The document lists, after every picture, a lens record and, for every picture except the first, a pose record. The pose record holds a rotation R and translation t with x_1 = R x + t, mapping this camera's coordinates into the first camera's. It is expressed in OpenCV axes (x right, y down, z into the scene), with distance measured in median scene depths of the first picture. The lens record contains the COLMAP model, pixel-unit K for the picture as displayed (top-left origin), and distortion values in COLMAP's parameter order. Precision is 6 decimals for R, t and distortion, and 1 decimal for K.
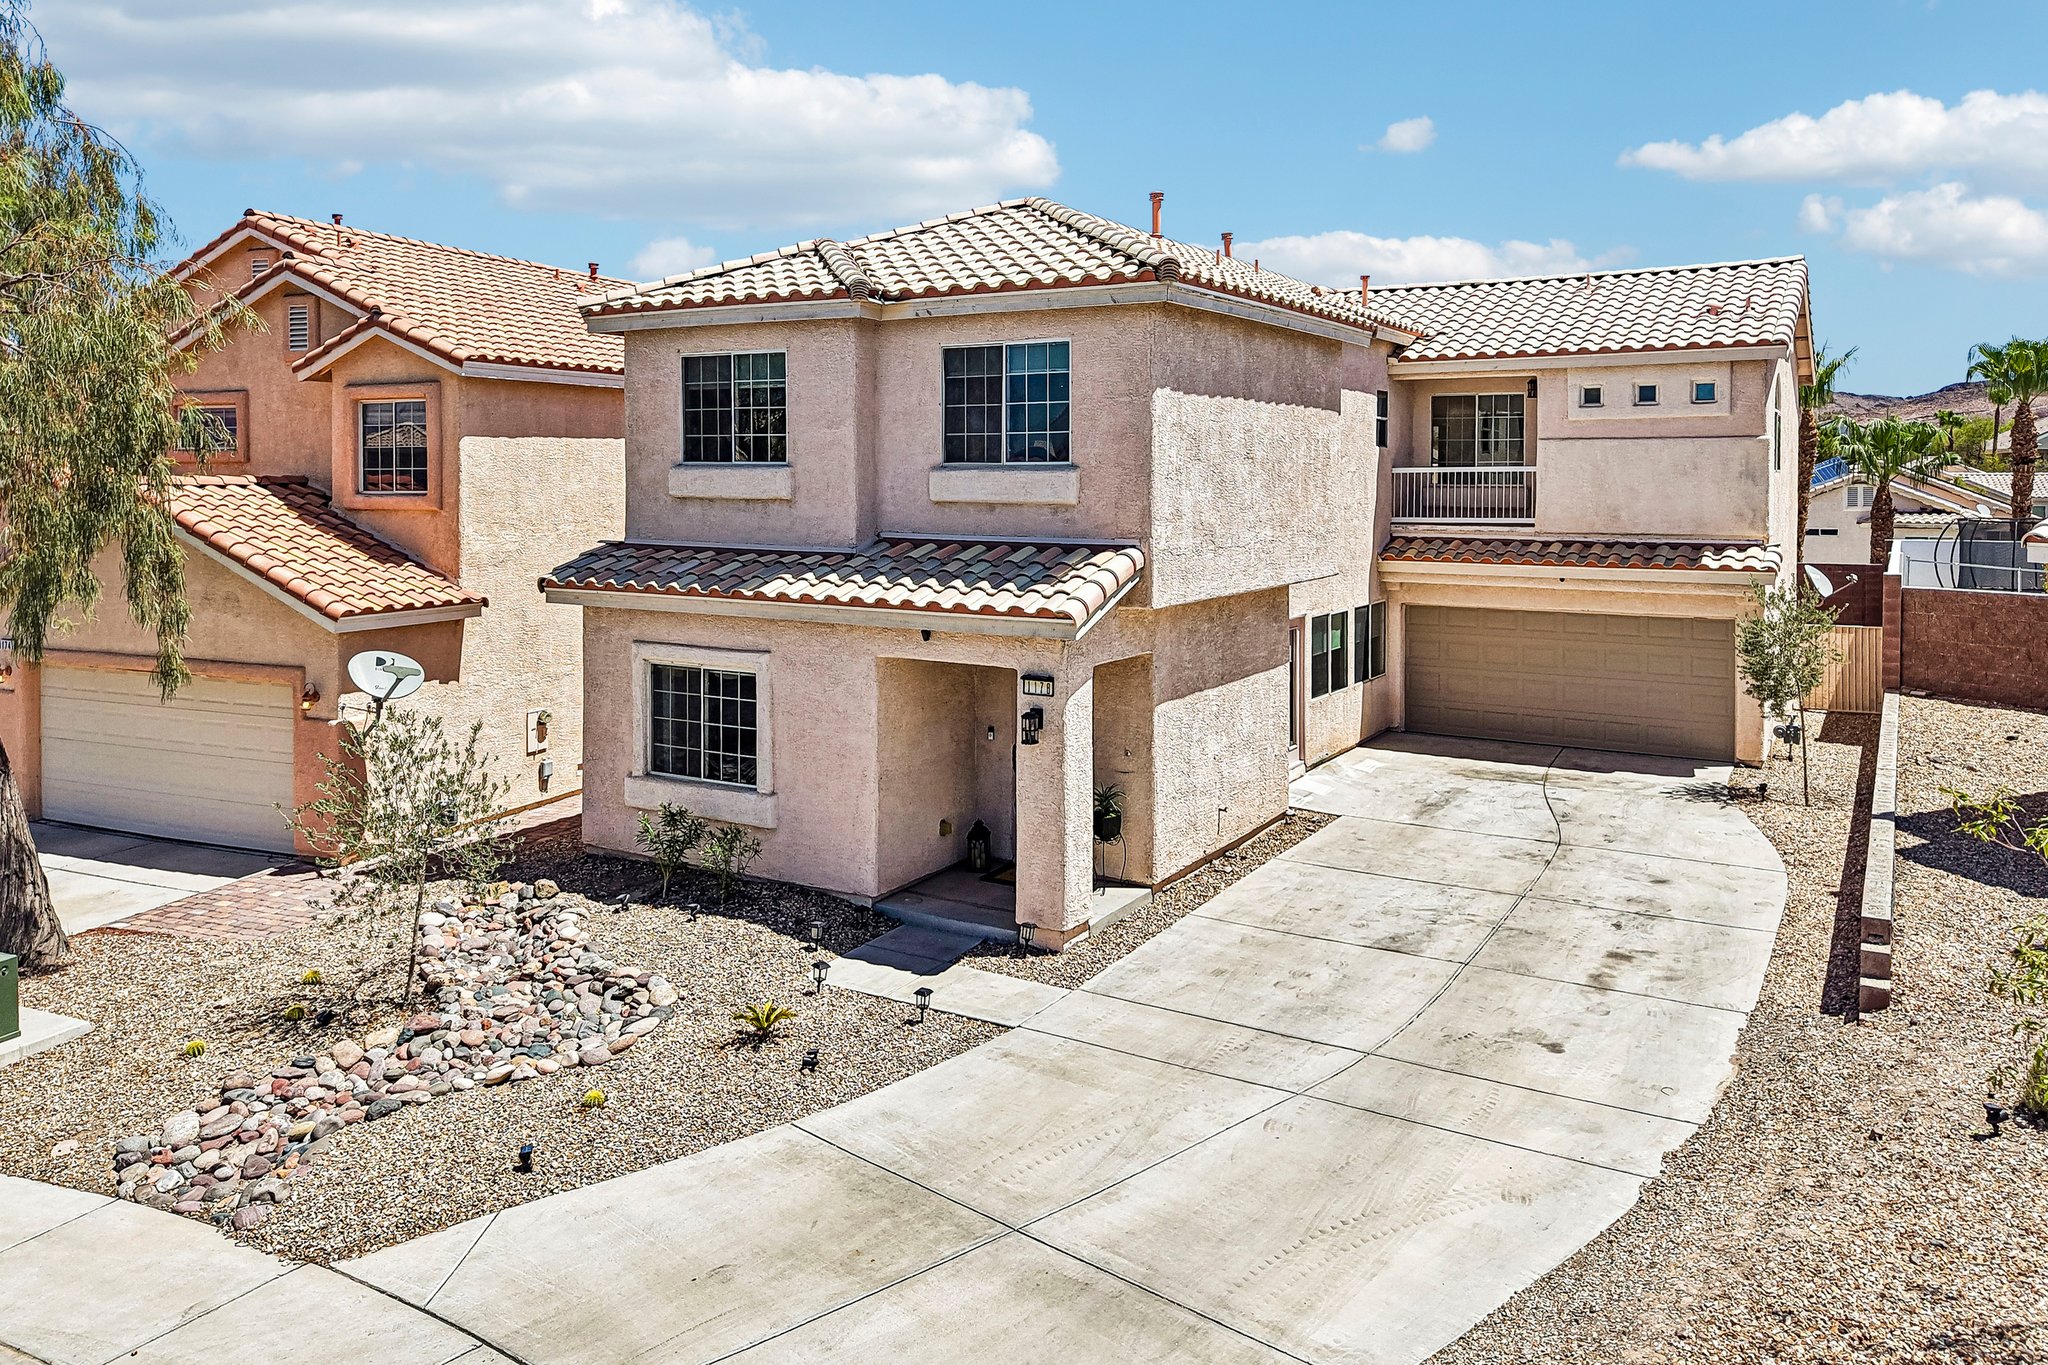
lens RADIAL K [[1347.5, 0, 1187.5], [0, 1347.5, 488.3], [0, 0, 1]] dist [0.021327, -0.016895]
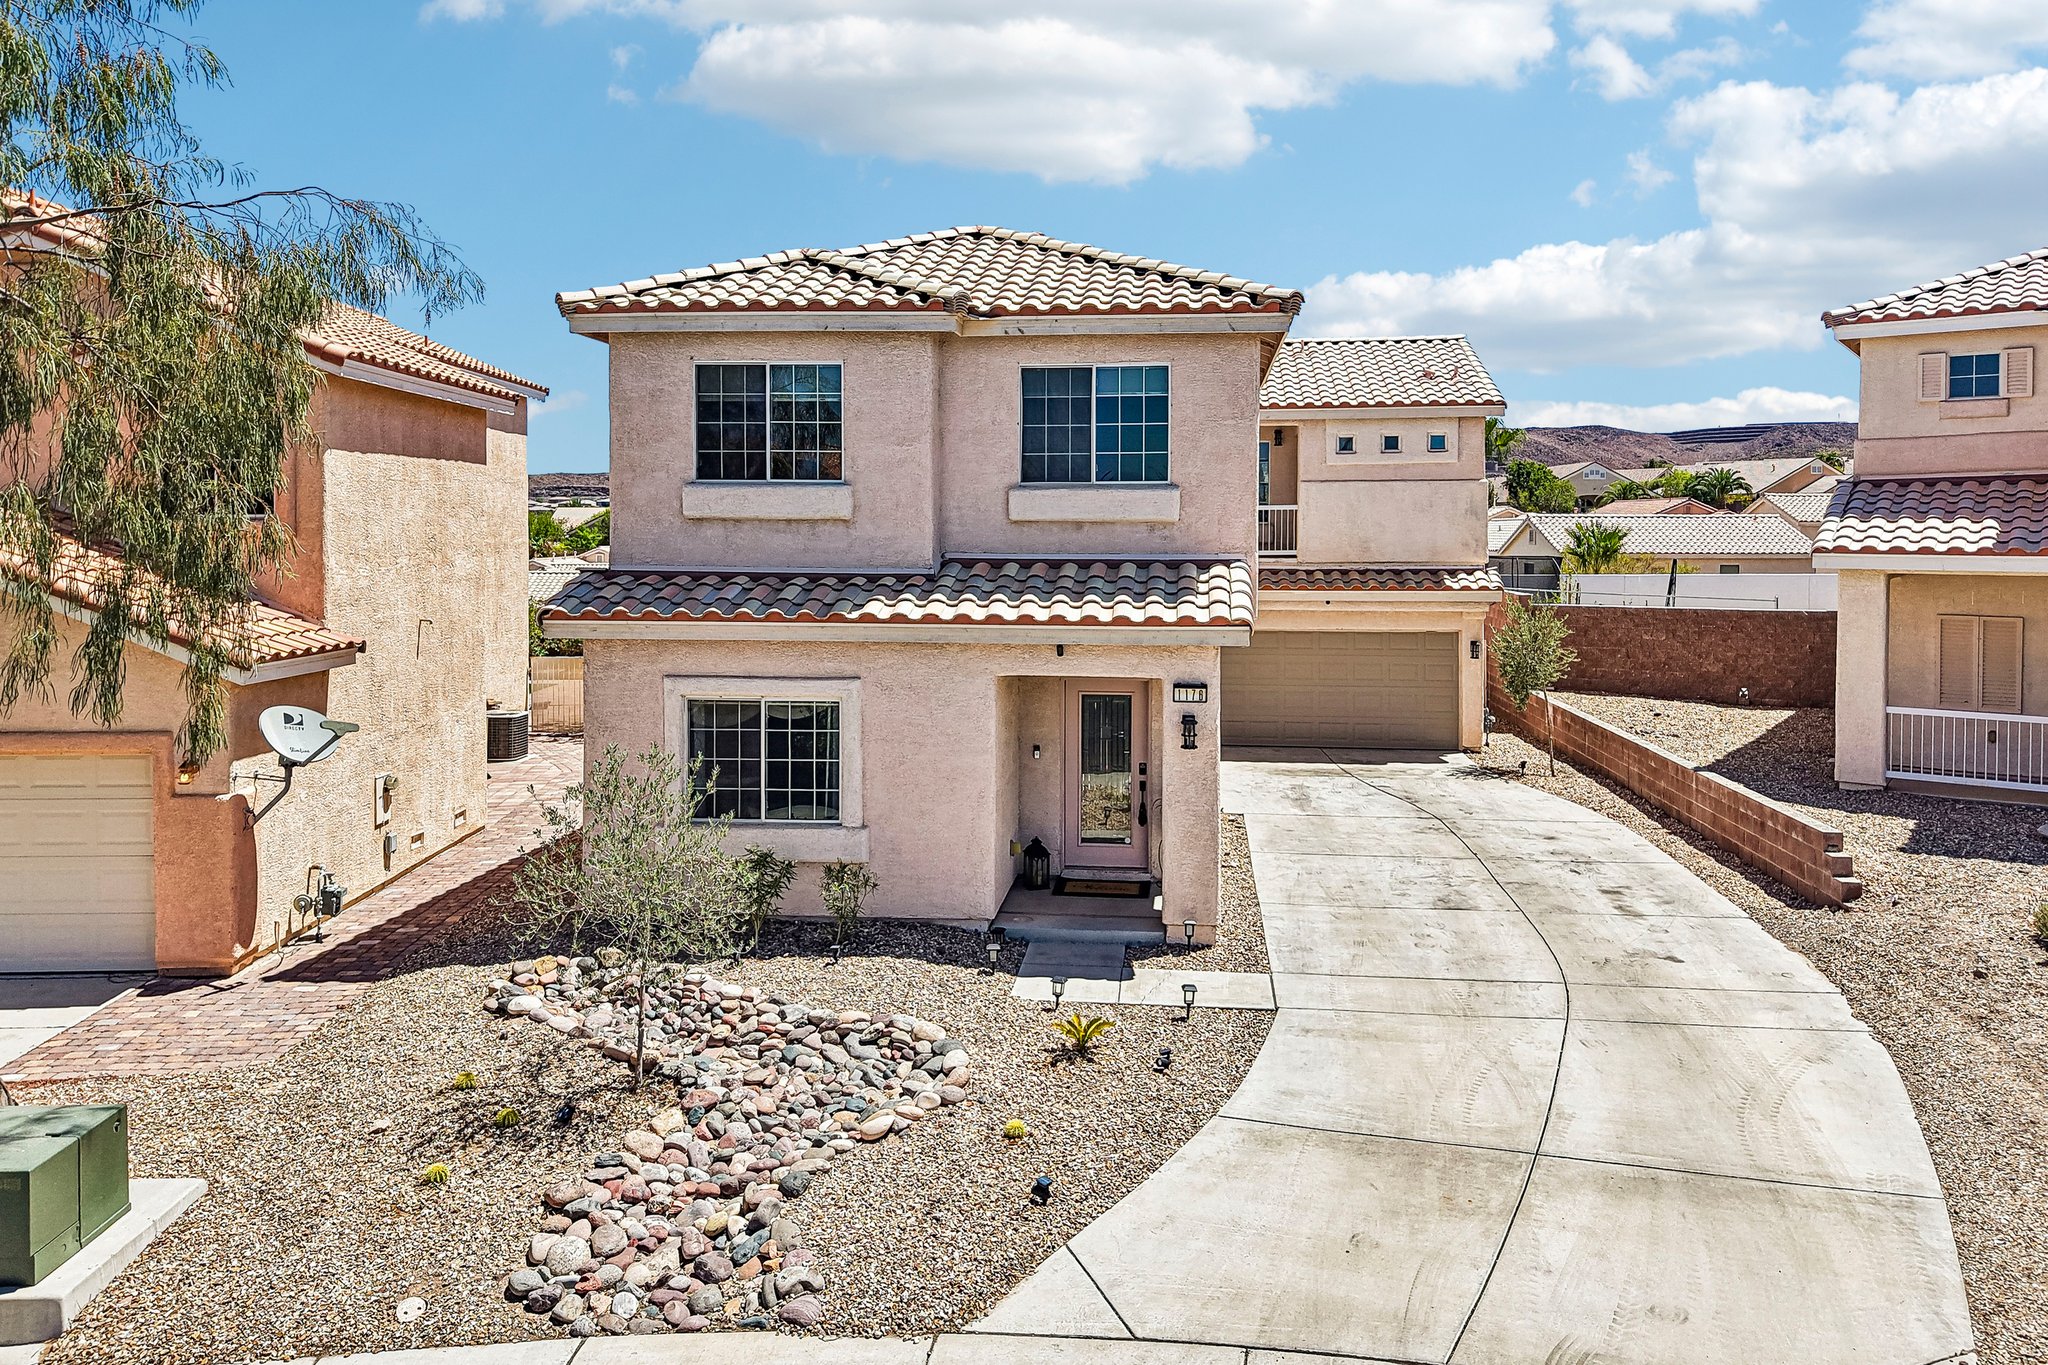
lens RADIAL K [[1302.9, 0, 1023.6], [0, 1302.9, 556.1], [0, 0, 1]] dist [0.020441, -0.017548]
pose [[0.920218, -0.005573, 0.391366, -0.542946], [0.004757, 0.999984, 0.003054, 0.032194], [-0.391377, -0.000949, 0.920230, 0.106838]]
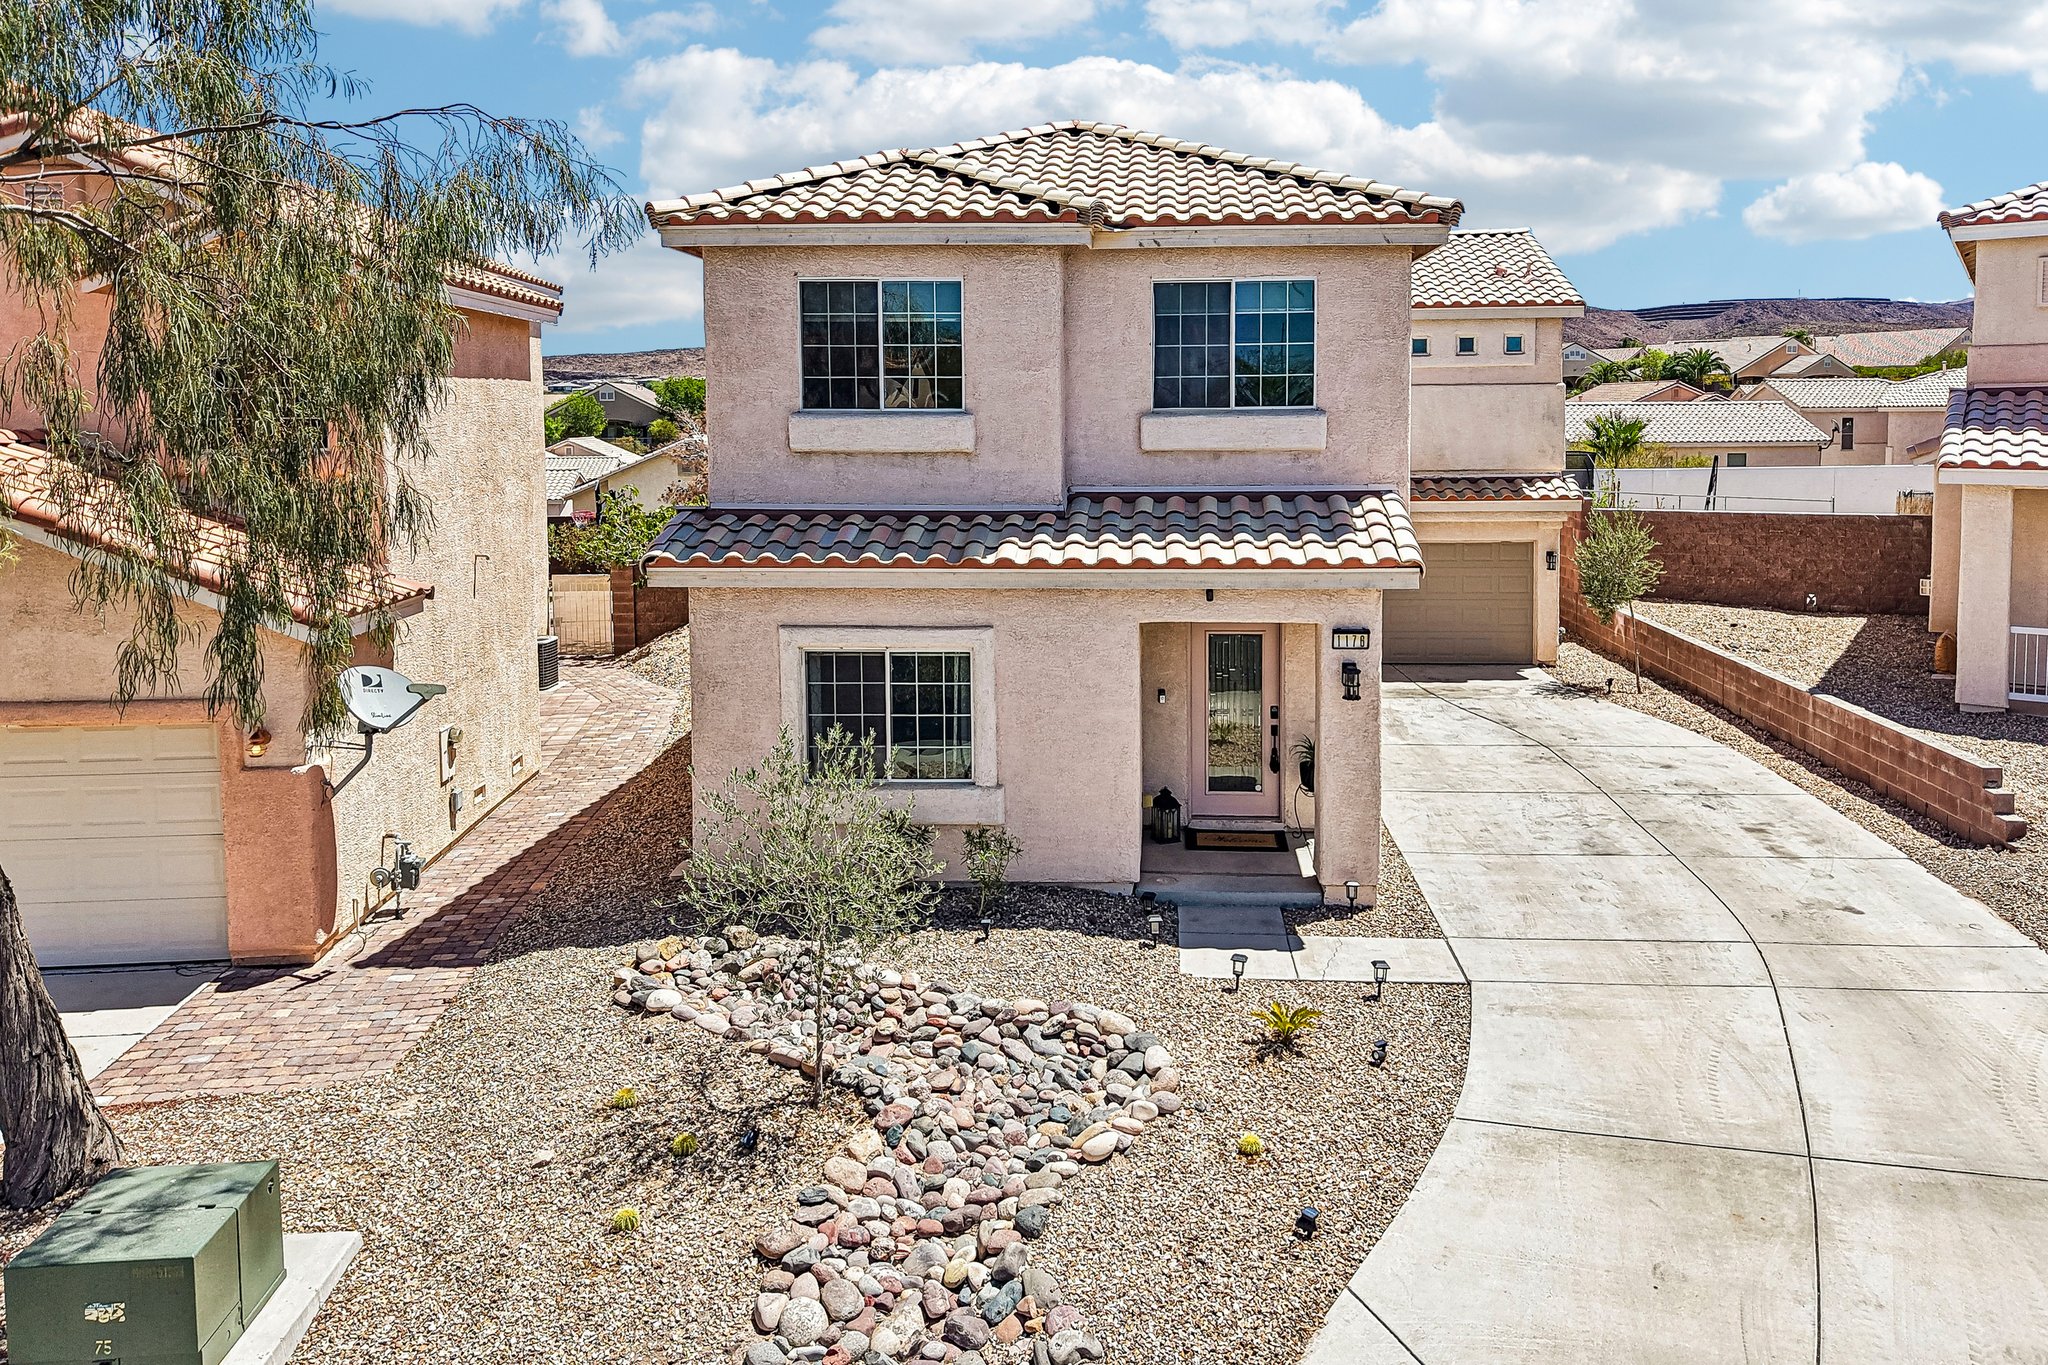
lens RADIAL K [[1324.8, 0, 1025.1], [0, 1324.8, 494.9], [0, 0, 1]] dist [0.010749, -0.004699]
pose [[0.903463, -0.031072, 0.427539, -0.632474], [0.010999, 0.998721, 0.049340, -0.005457], [-0.428526, -0.039874, 0.902649, 0.213612]]
